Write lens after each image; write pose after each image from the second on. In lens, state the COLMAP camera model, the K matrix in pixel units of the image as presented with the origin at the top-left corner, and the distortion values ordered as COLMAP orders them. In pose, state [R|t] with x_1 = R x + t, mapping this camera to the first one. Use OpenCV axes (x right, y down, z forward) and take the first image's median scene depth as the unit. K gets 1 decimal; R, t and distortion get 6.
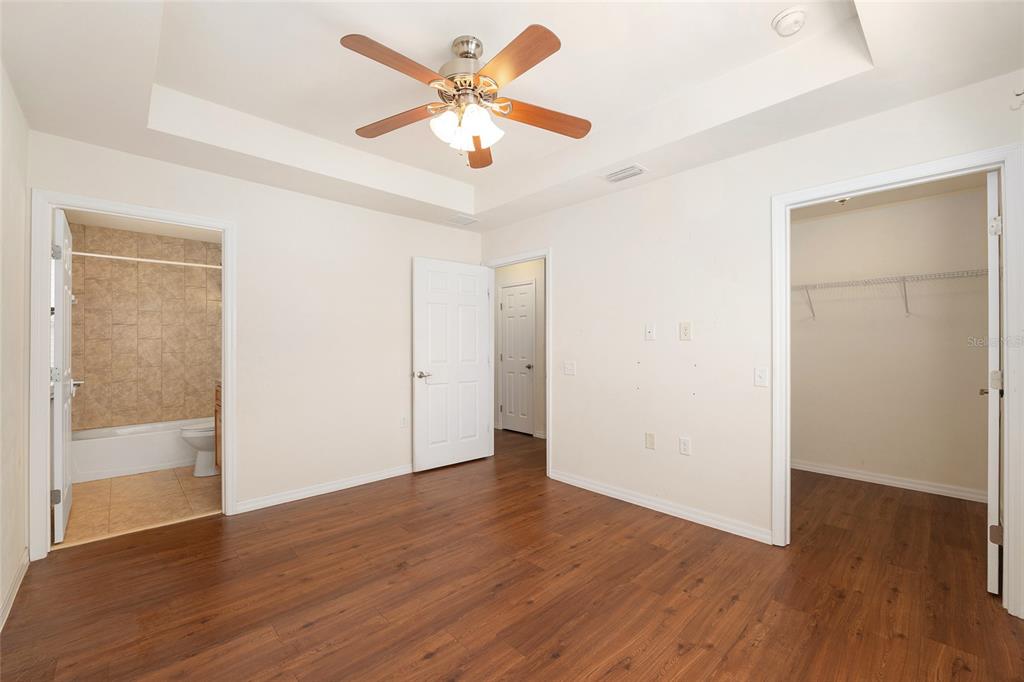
lens RADIAL K [[422.5, 0, 508.5], [0, 422.5, 343.0], [0, 0, 1]] dist [-0.011979, 0.000291]
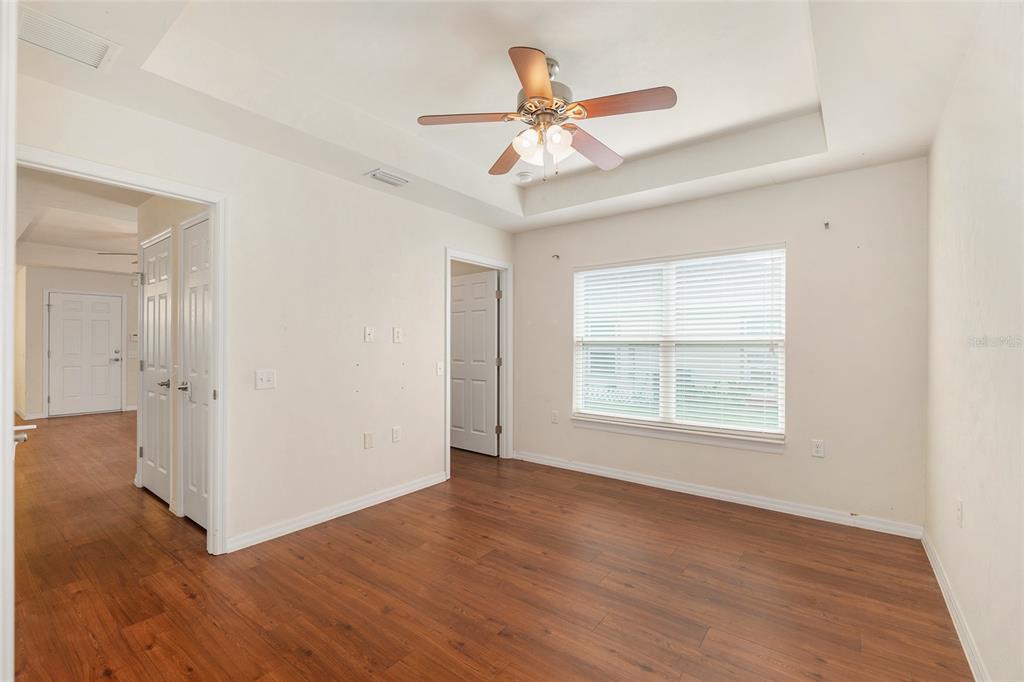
lens RADIAL K [[445.7, 0, 506.1], [0, 445.7, 339.5], [0, 0, 1]] dist [-0.003668, -0.000439]
pose [[-0.165553, 0.011902, 0.986129, -1.013061], [-0.007868, 0.999879, -0.013389, -0.006028], [-0.986170, -0.009976, -0.165439, 1.080009]]
